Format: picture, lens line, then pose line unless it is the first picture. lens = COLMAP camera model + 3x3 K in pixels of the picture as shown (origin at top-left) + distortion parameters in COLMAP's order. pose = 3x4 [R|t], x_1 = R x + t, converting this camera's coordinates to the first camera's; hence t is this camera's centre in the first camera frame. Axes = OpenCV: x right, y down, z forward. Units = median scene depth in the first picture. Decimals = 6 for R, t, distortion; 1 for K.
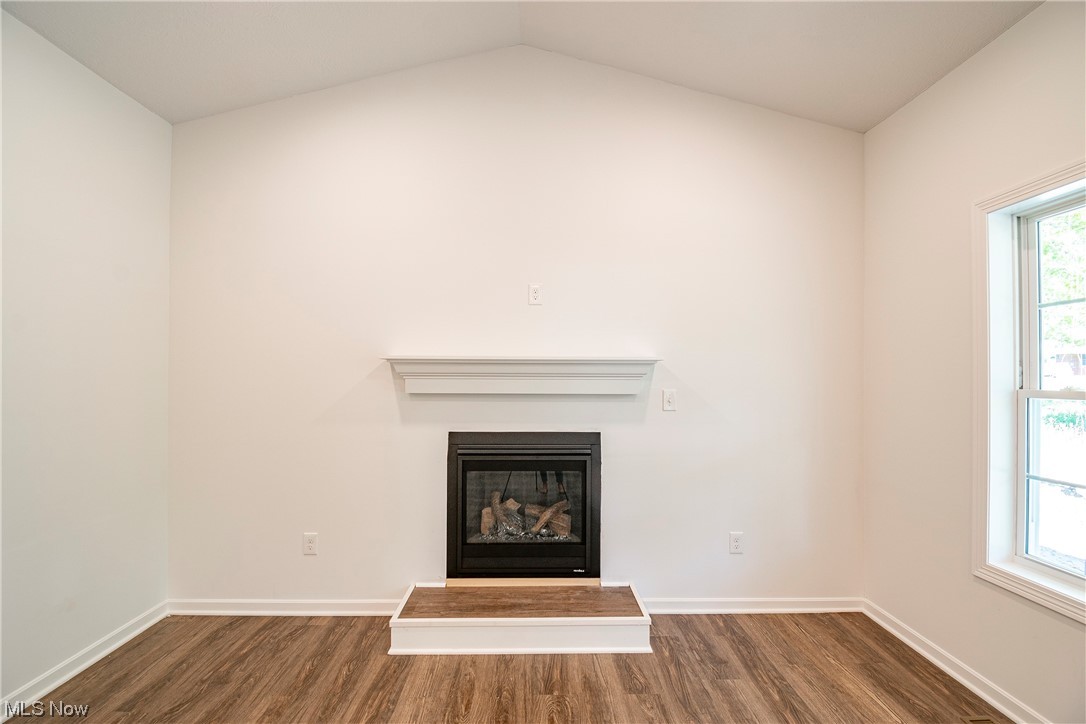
lens RADIAL K [[495.1, 0, 542.6], [0, 495.1, 363.2], [0, 0, 1]] dist [-0.006438, -0.004084]
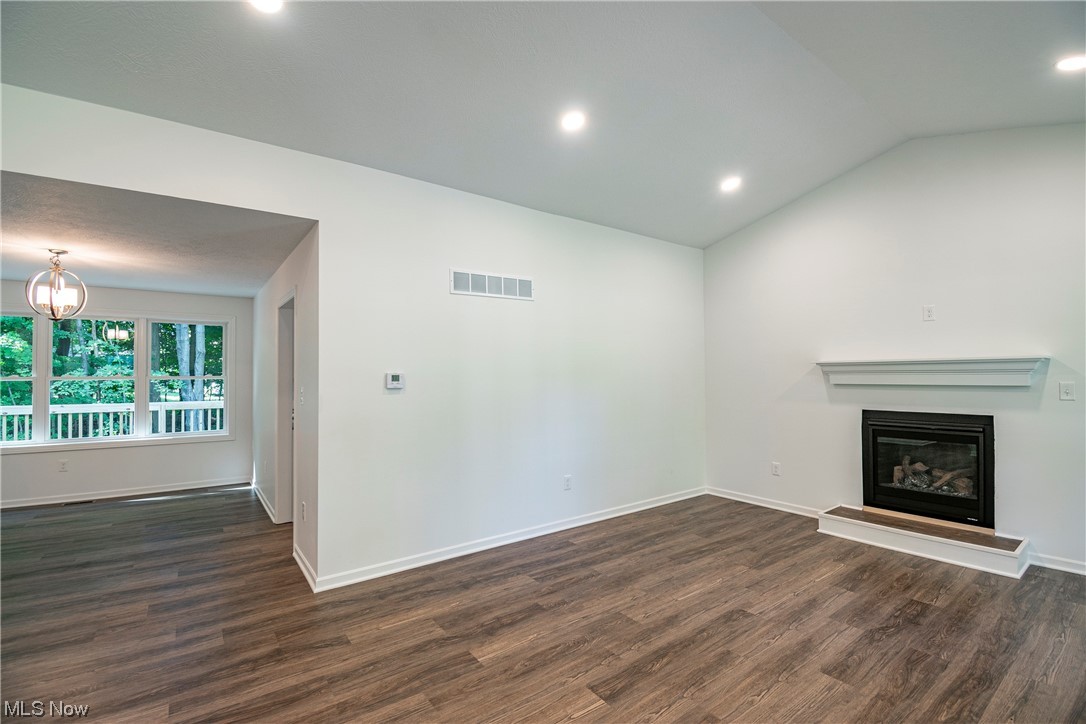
lens RADIAL K [[495.1, 0, 541.8], [0, 495.1, 364.3], [0, 0, 1]] dist [-0.006438, -0.004084]
pose [[0.573788, -0.026826, -0.818565, 0.490774], [0.023947, 0.999586, -0.015972, -0.000583], [0.818654, -0.010438, 0.574192, -0.681153]]
